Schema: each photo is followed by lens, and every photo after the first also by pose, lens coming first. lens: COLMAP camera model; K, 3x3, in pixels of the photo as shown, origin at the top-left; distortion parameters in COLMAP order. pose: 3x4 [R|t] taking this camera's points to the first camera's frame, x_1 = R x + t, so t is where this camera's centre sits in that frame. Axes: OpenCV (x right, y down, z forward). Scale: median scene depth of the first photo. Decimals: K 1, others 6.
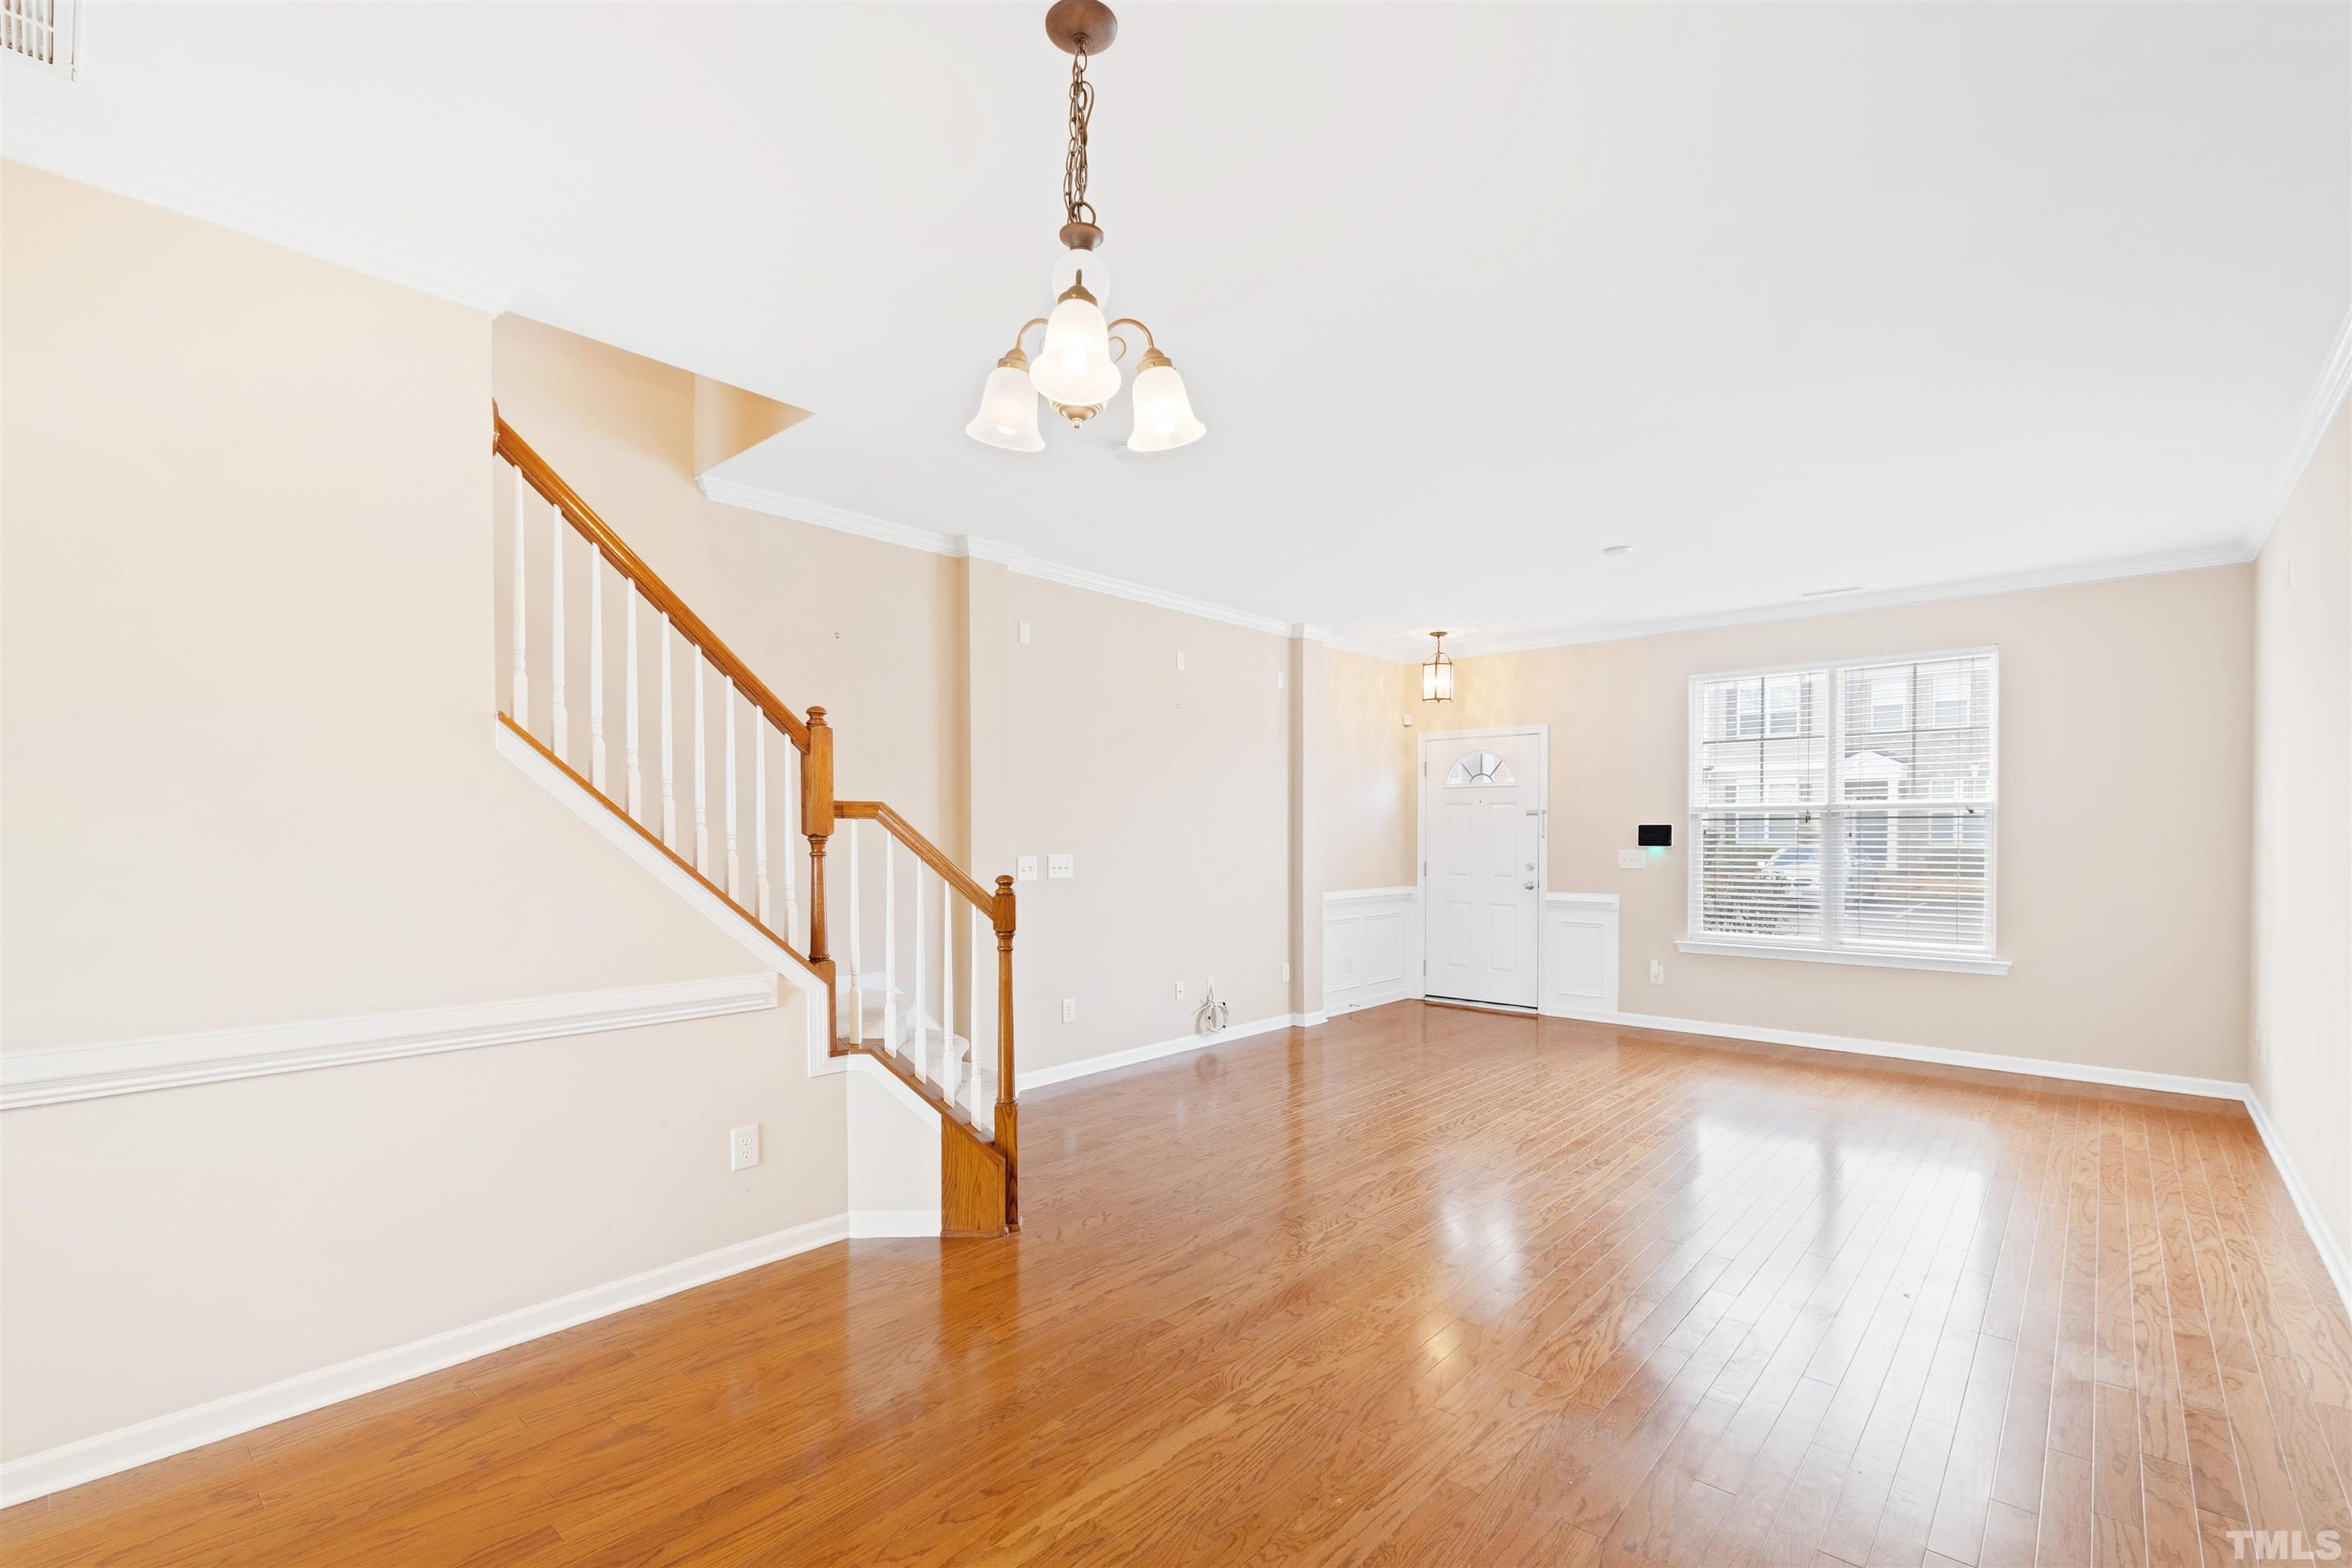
lens RADIAL K [[1037.6, 0, 1157.3], [0, 1037.6, 846.7], [0, 0, 1]] dist [0.000707, 0.000002]
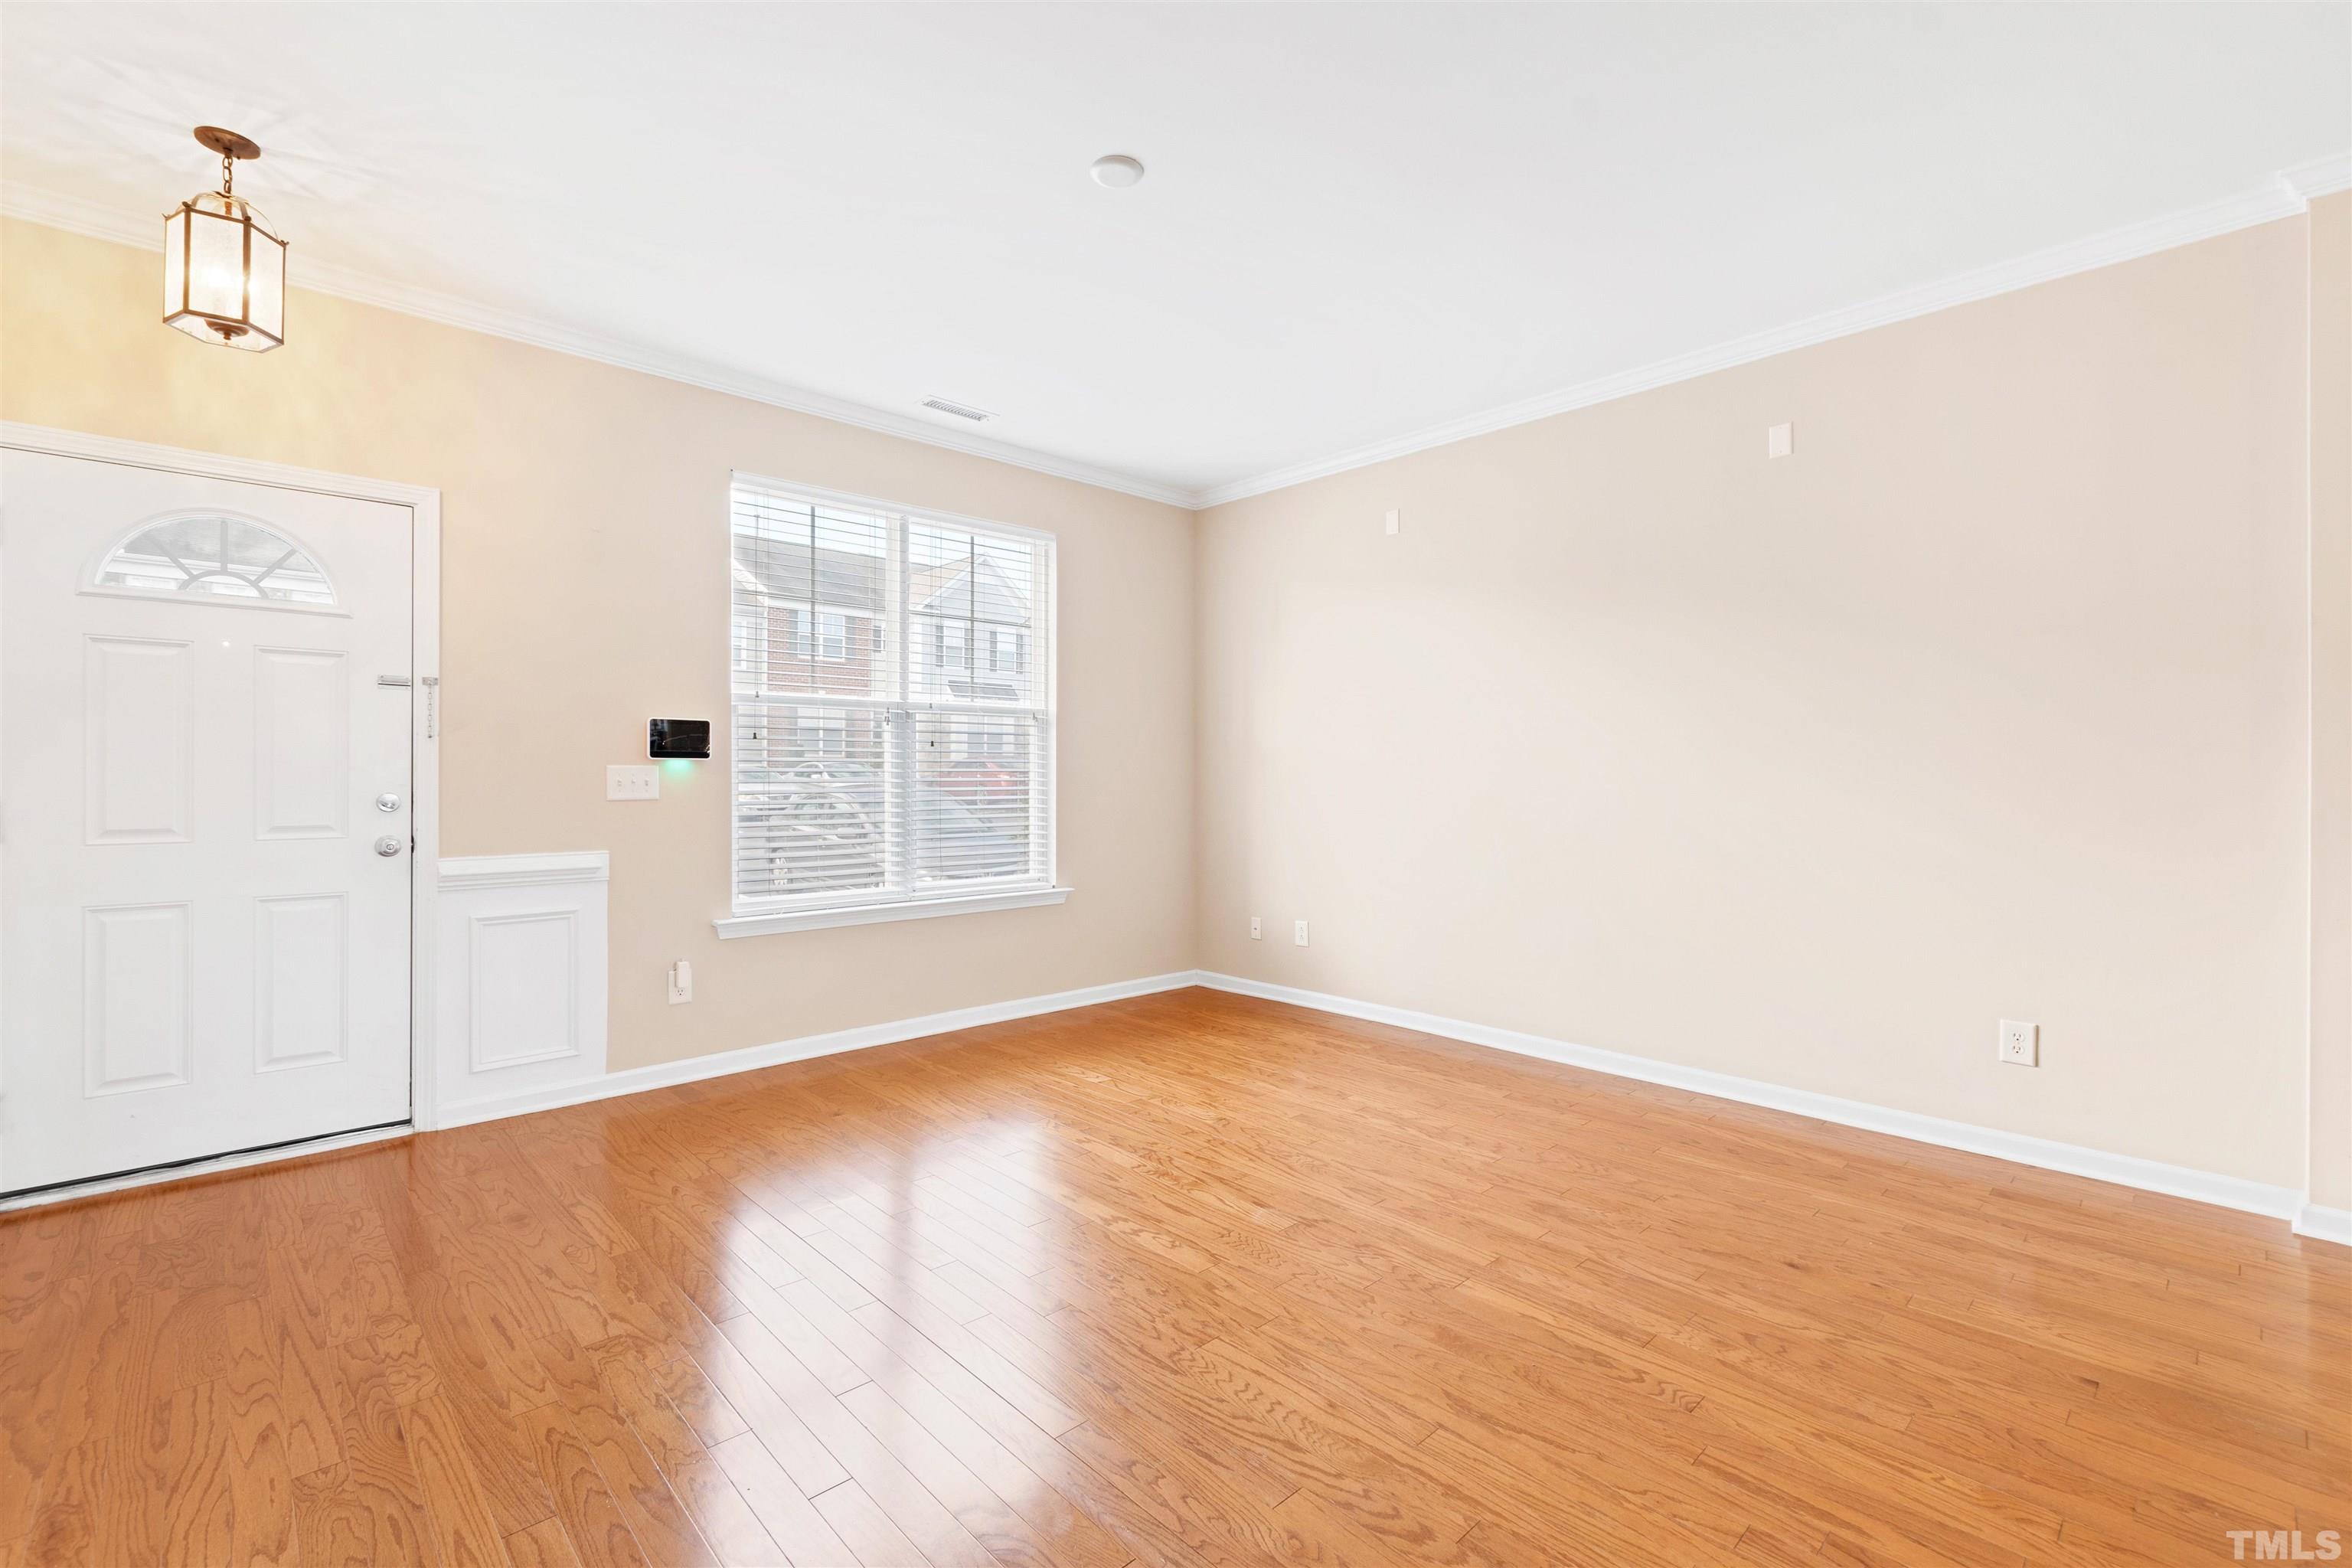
lens RADIAL K [[997.0, 0, 1169.8], [0, 997.0, 780.8], [0, 0, 1]] dist [0.002101, 0.000314]
pose [[0.088231, -0.002757, 0.996096, -0.038437], [0.014007, 0.999901, 0.001527, 0.016462], [-0.996002, 0.013817, 0.088261, 0.772222]]
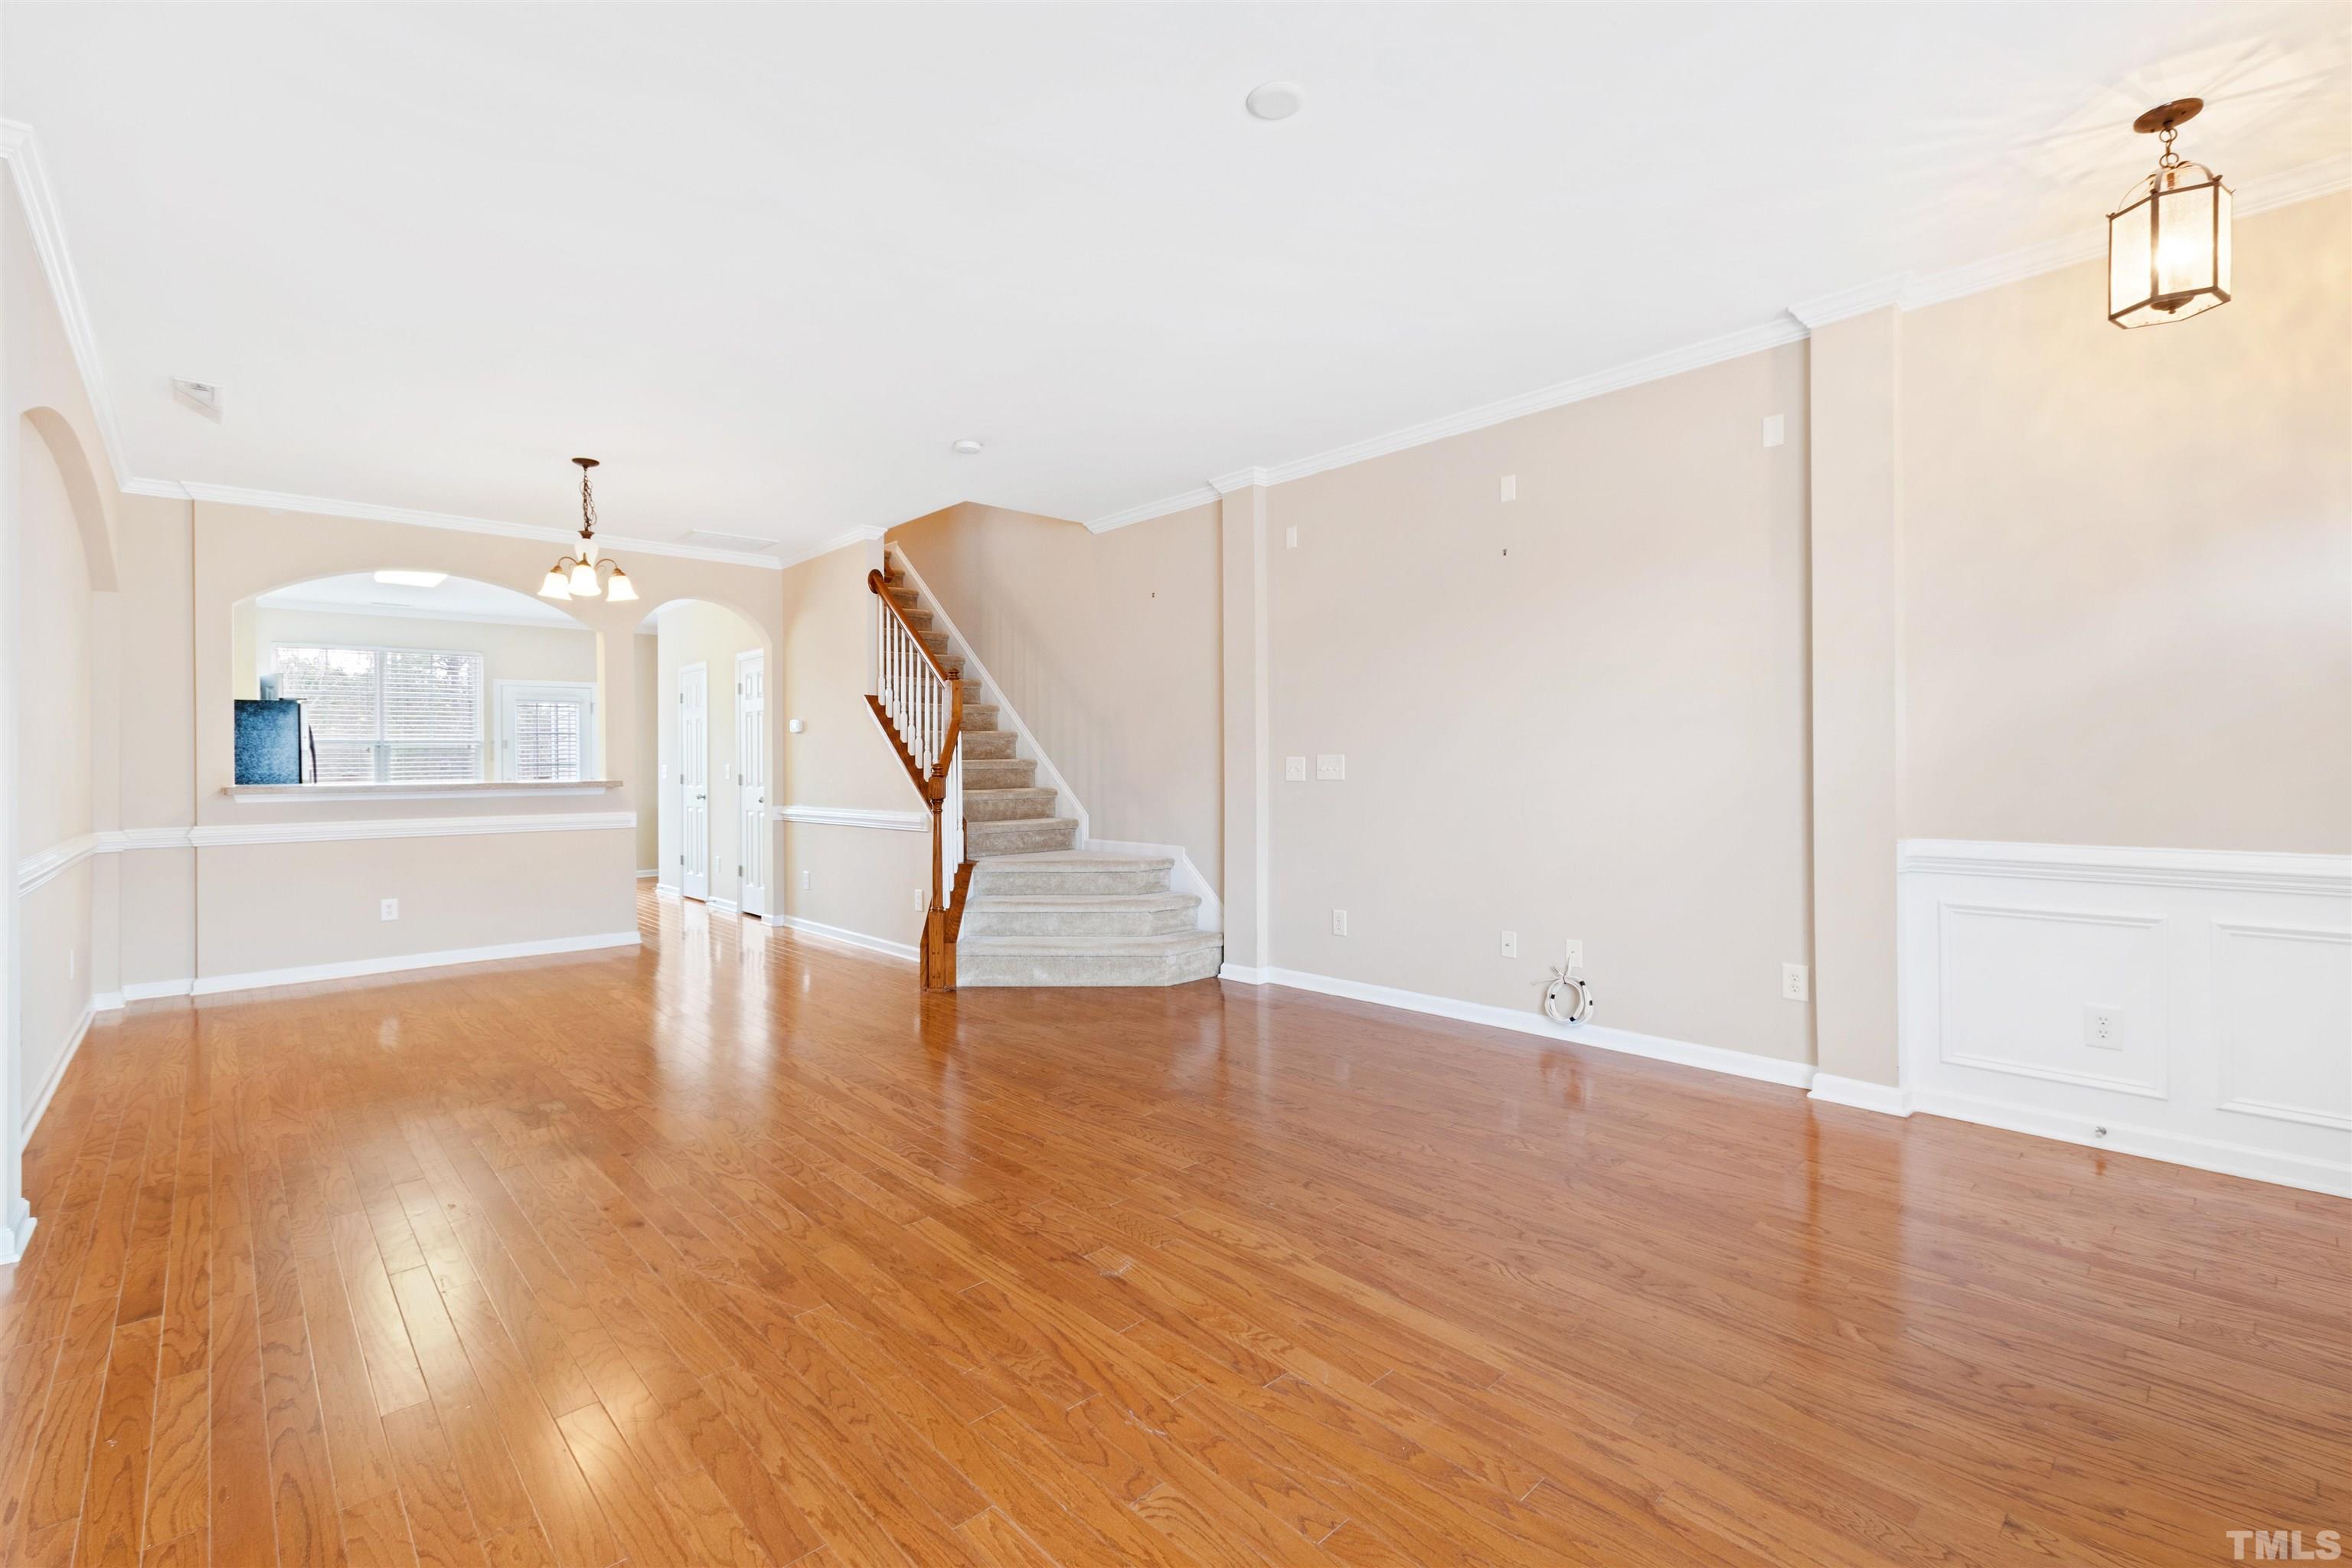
lens RADIAL K [[1038.6, 0, 1159.9], [0, 1038.6, 759.1], [0, 0, 1]] dist [0.004602, -0.000082]
pose [[-0.097512, -0.006976, -0.995210, 0.763077], [-0.005670, 0.999963, -0.006454, 0.016187], [0.995218, 0.005014, -0.097548, 0.823714]]
